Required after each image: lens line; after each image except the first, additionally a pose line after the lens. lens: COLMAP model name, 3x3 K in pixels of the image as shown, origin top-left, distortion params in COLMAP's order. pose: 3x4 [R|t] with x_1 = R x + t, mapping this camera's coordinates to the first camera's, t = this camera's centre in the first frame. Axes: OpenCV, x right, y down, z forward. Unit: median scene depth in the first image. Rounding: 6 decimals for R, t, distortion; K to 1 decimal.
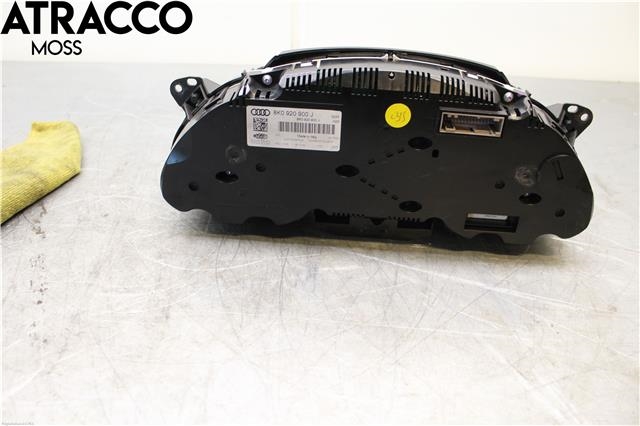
lens RADIAL K [[645.3, 0, 320.0], [0, 645.3, 213.0], [0, 0, 1]] dist [-0.002216, -0.001173]
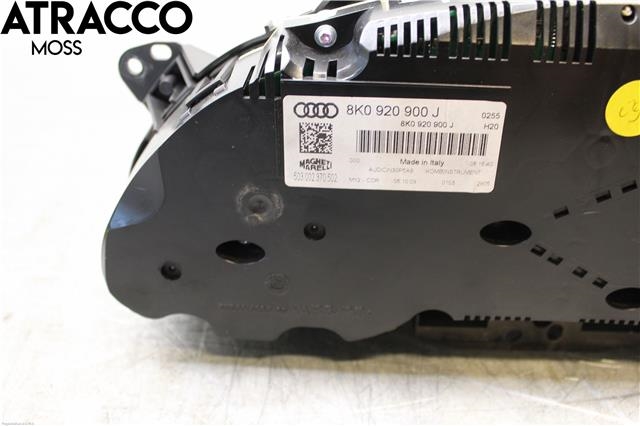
lens RADIAL K [[622.6, 0, 320.0], [0, 622.6, 213.0], [0, 0, 1]] dist [-0.043350, 0.021767]
pose [[0.999330, -0.034054, 0.013435, -0.095289], [0.033736, 0.999161, 0.023199, -0.094892], [-0.014214, -0.022730, 0.999641, 0.569826]]
